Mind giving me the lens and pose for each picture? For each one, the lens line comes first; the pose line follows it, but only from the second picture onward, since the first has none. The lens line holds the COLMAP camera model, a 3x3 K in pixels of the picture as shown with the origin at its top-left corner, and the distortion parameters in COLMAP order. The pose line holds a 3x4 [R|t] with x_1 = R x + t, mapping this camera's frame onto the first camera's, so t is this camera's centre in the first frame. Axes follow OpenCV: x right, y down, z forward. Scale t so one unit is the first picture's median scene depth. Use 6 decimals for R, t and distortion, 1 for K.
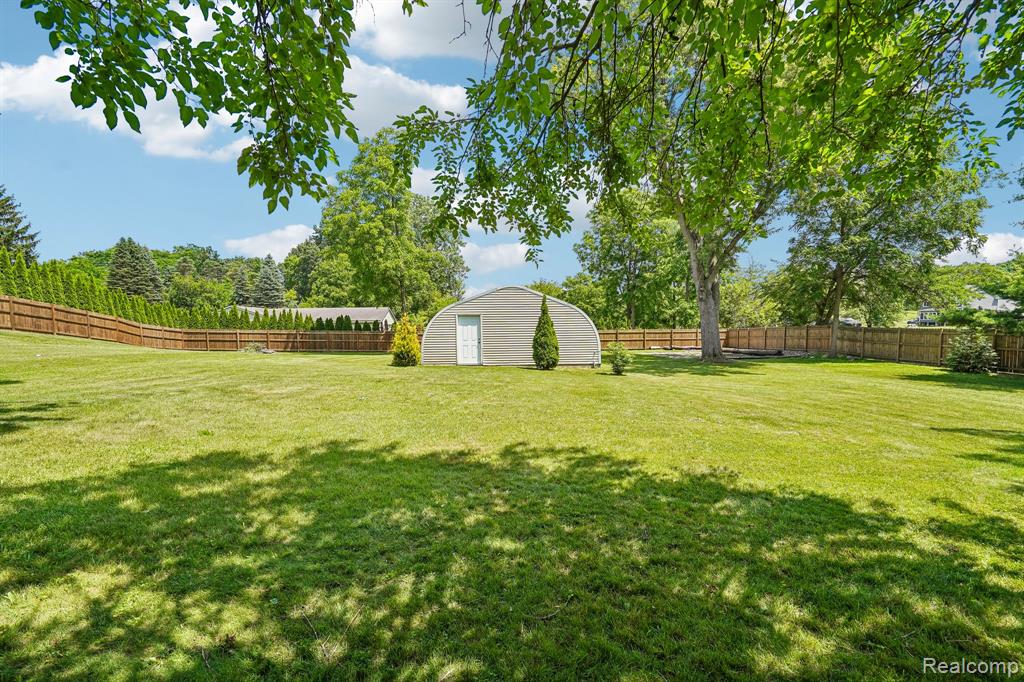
lens RADIAL K [[481.7, 0, 518.0], [0, 481.7, 330.0], [0, 0, 1]] dist [-0.058572, 0.027012]
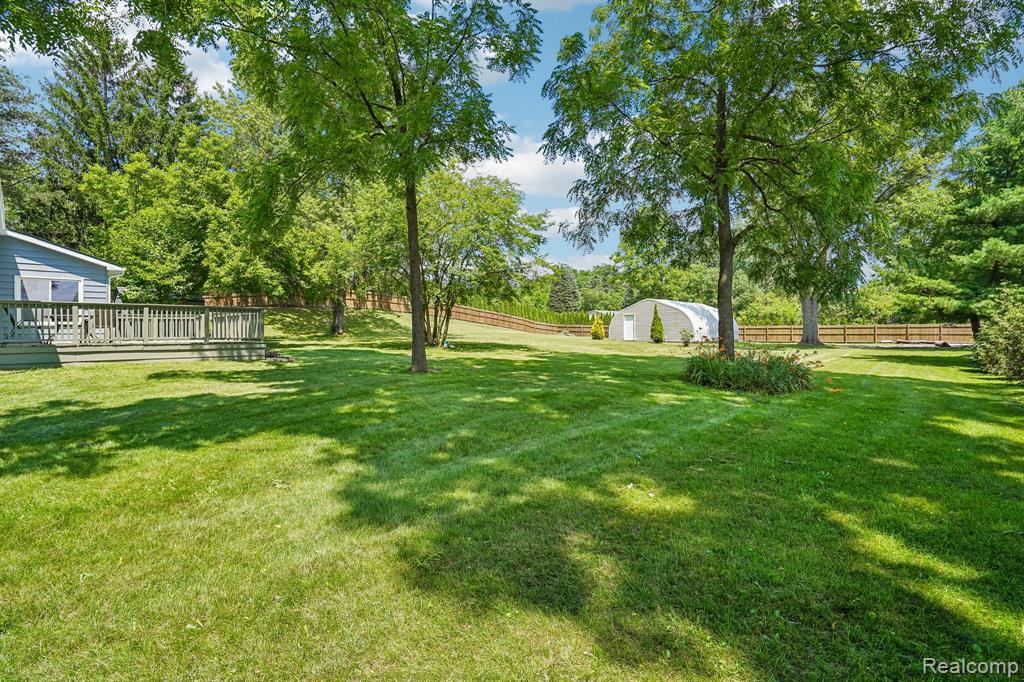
lens RADIAL K [[481.7, 0, 518.0], [0, 481.7, 330.0], [0, 0, 1]] dist [-0.058572, 0.027012]
pose [[0.671941, 0.006193, -0.740579, 0.600180], [-0.005582, 0.999979, 0.003297, 0.014540], [0.740584, 0.001919, 0.671961, -0.372193]]
